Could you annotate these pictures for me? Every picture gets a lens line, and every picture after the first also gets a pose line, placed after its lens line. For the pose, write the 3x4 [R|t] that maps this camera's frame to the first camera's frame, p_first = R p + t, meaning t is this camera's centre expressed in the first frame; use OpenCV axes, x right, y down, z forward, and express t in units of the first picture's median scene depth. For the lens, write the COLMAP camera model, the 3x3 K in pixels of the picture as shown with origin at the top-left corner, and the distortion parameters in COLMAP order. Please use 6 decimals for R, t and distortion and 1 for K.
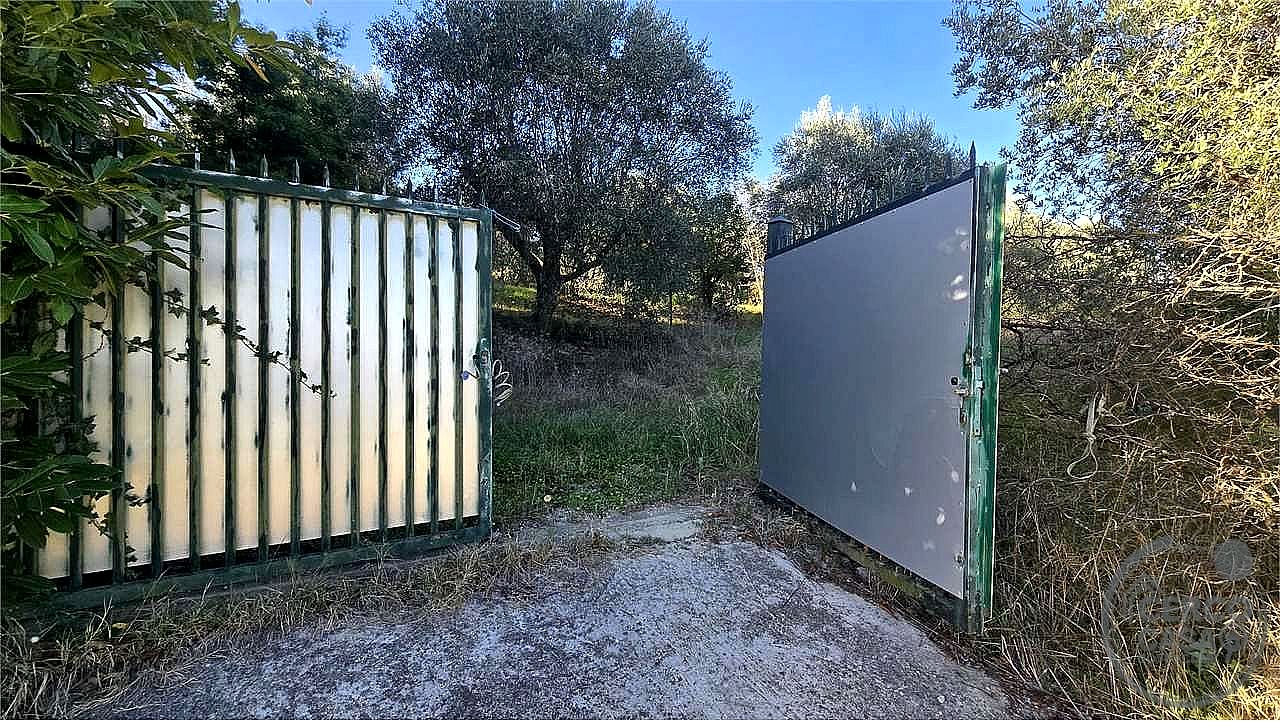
lens RADIAL K [[520.5, 0, 643.4], [0, 520.5, 361.2], [0, 0, 1]] dist [-0.007459, 0.001783]
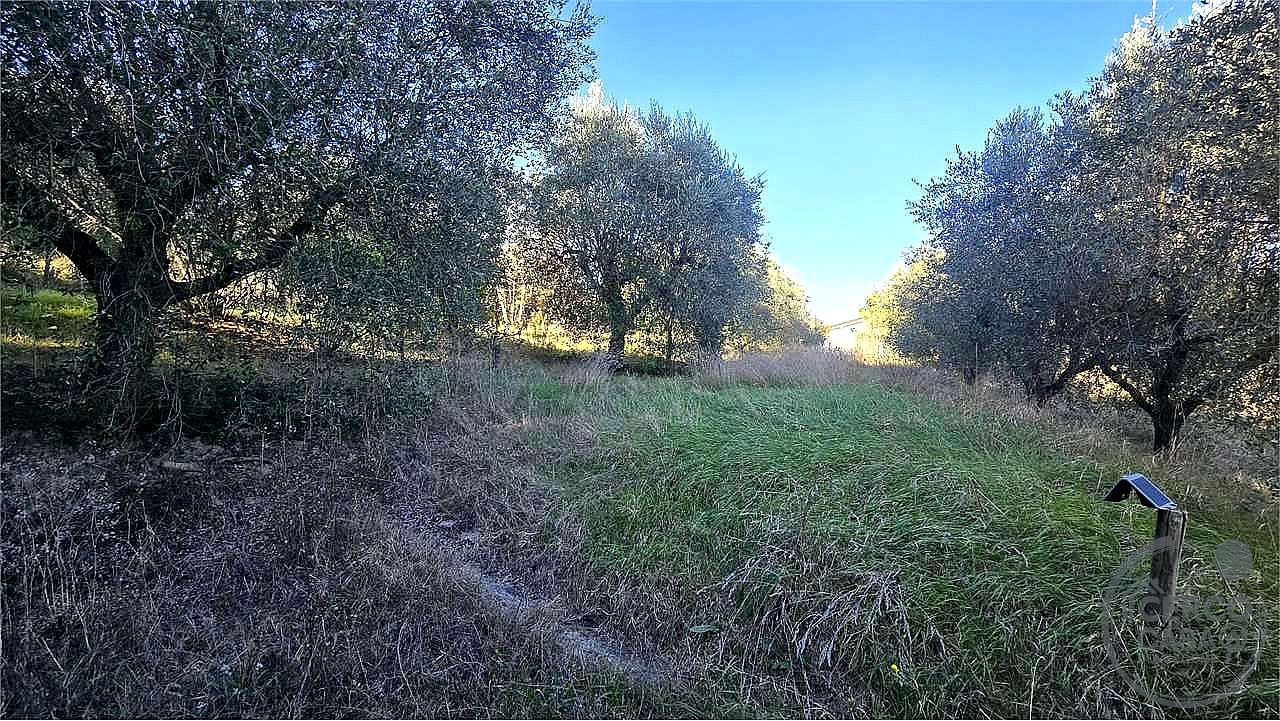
lens RADIAL K [[520.5, 0, 633.2], [0, 520.5, 360.8], [0, 0, 1]] dist [-0.007459, 0.001783]
pose [[0.850723, -0.020821, 0.525202, -0.224798], [0.037963, 0.999039, -0.021887, -0.256995], [-0.524242, 0.038558, 0.850696, 1.538436]]
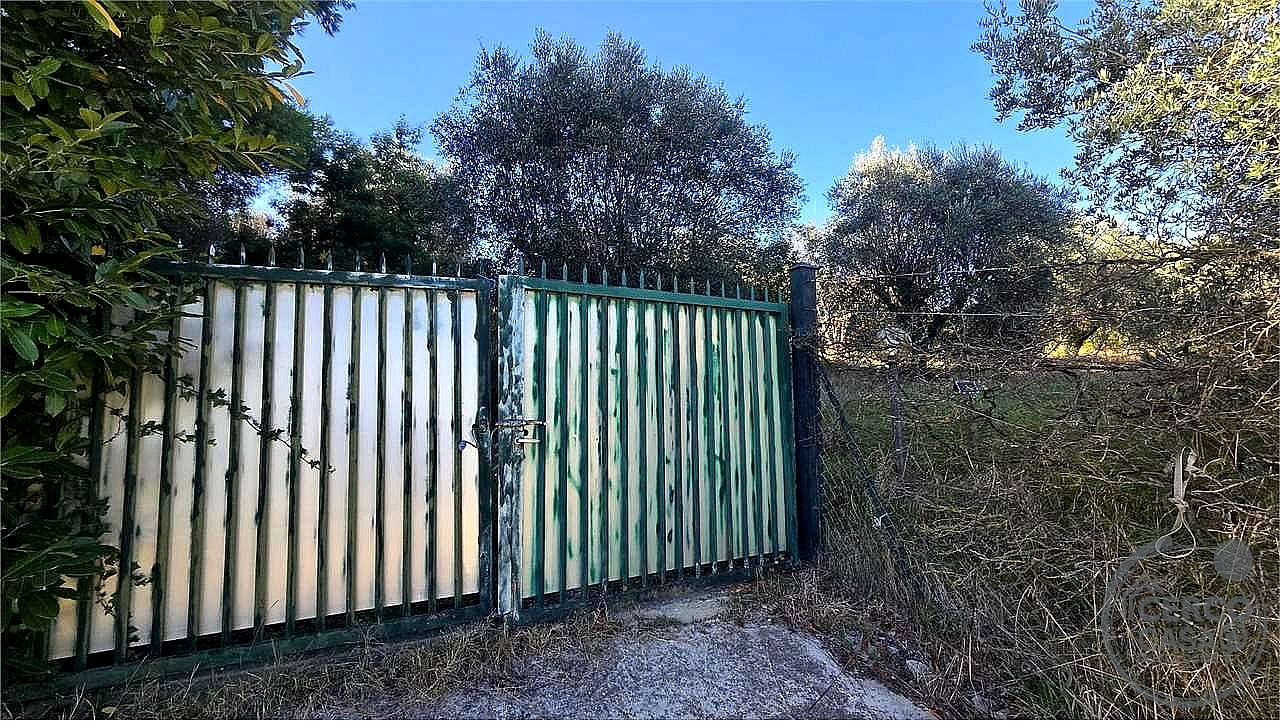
lens RADIAL K [[520.5, 0, 643.3], [0, 520.5, 361.5], [0, 0, 1]] dist [-0.007459, 0.001783]
pose [[0.988876, -0.051533, -0.139529, 0.139946], [0.037031, 0.993824, -0.104605, -0.015213], [0.144058, 0.098274, 0.984677, 0.063700]]
